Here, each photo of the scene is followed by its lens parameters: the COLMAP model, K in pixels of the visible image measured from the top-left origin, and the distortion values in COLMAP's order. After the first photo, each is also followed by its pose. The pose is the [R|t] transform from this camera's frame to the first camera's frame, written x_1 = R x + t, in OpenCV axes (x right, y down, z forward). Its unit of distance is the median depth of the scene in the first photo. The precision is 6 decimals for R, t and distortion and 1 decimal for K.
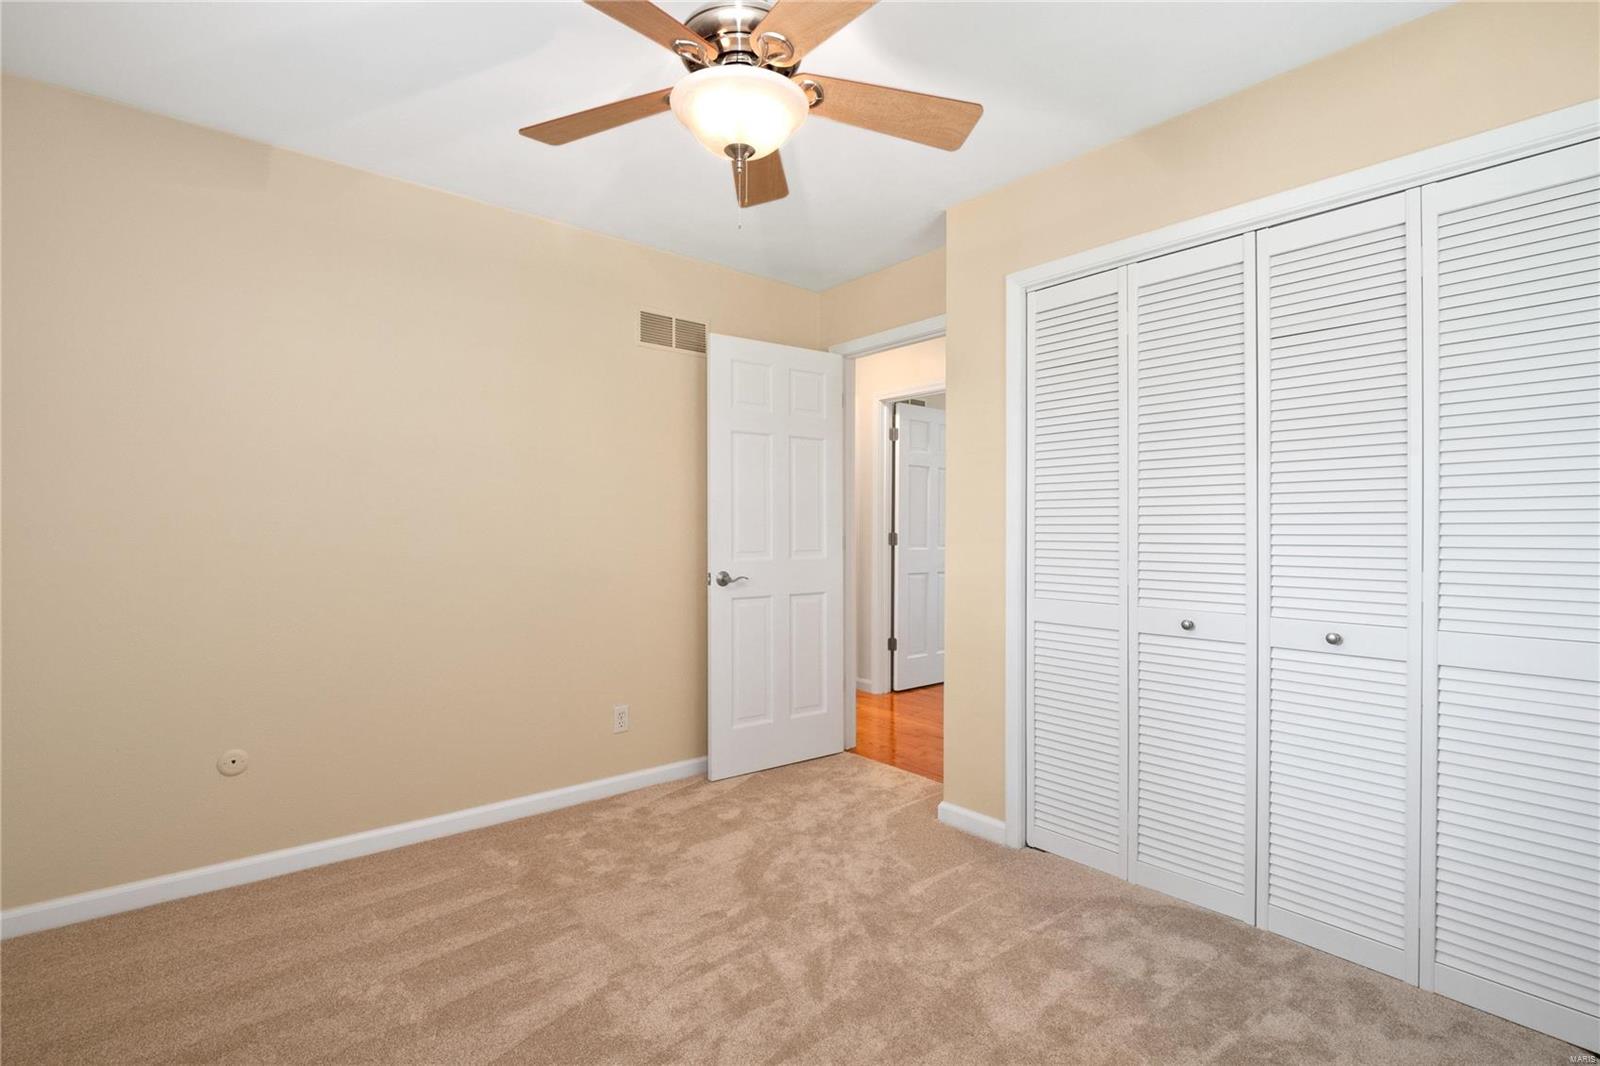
lens RADIAL K [[755.4, 0, 813.3], [0, 755.4, 530.5], [0, 0, 1]] dist [-0.016048, 0.000309]
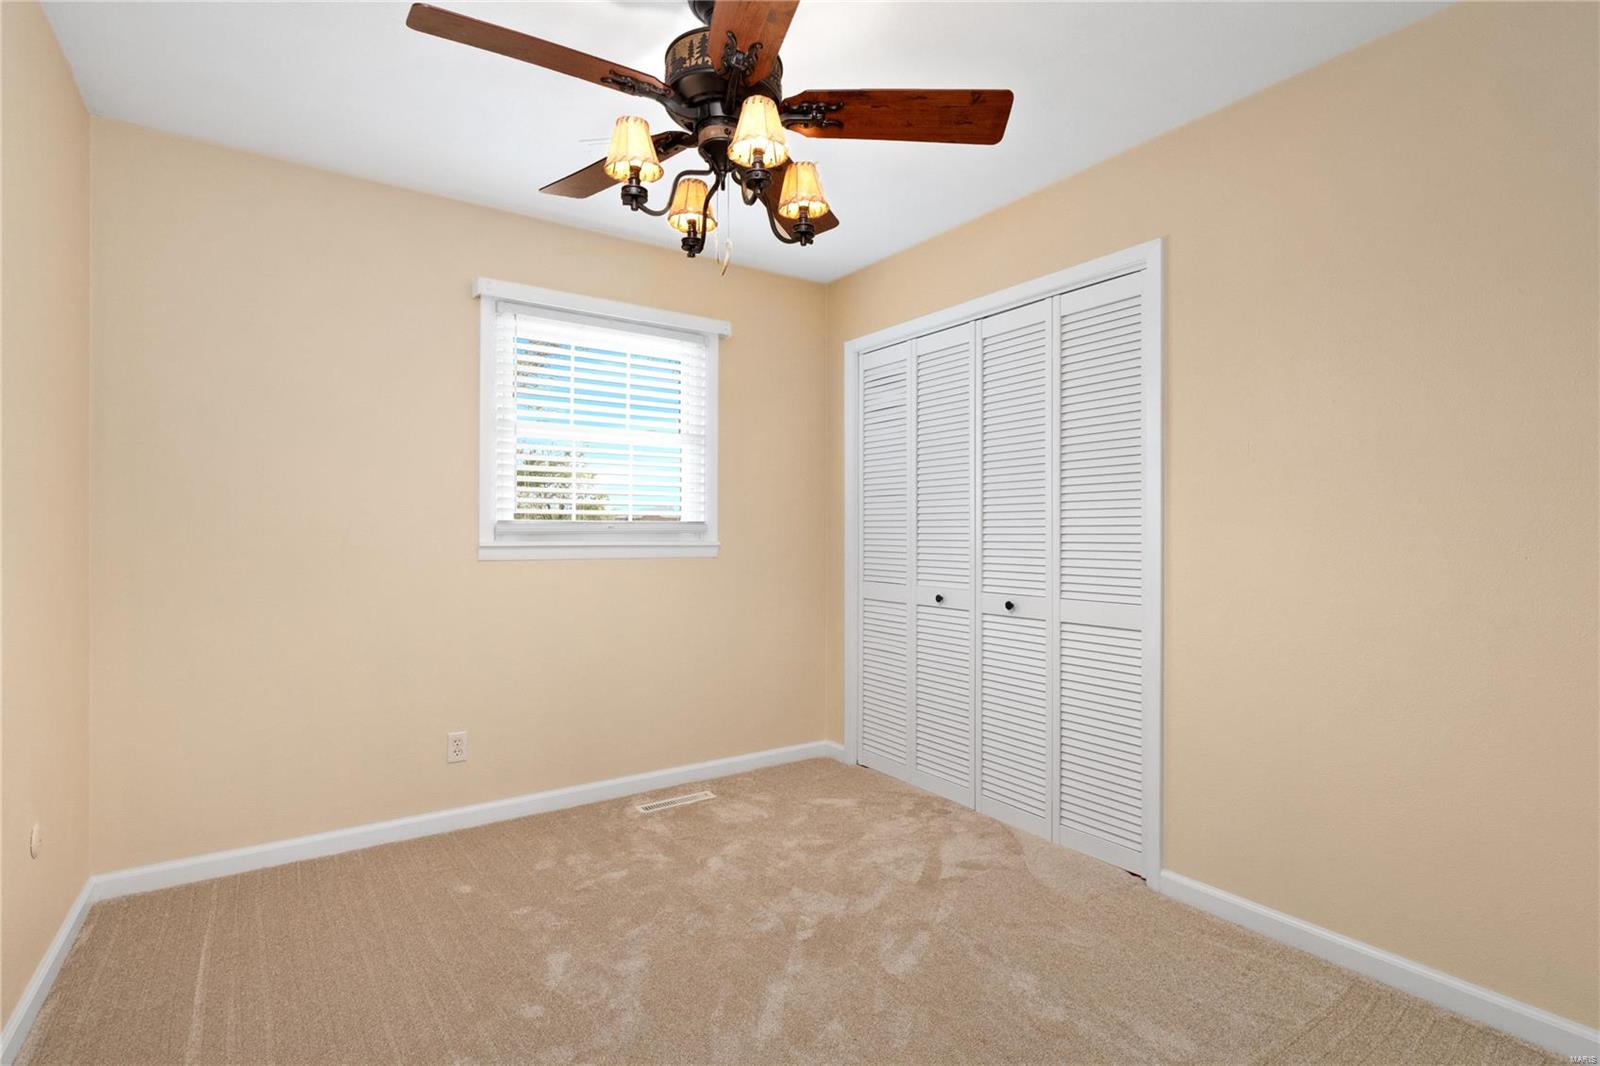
lens RADIAL K [[755.4, 0, 787.4], [0, 755.4, 534.6], [0, 0, 1]] dist [-0.016048, 0.000309]
pose [[0.994783, 0.003066, -0.101964, 0.271245], [-0.002630, 0.999987, 0.004403, 0.001103], [0.101976, -0.004112, 0.994778, -0.328045]]
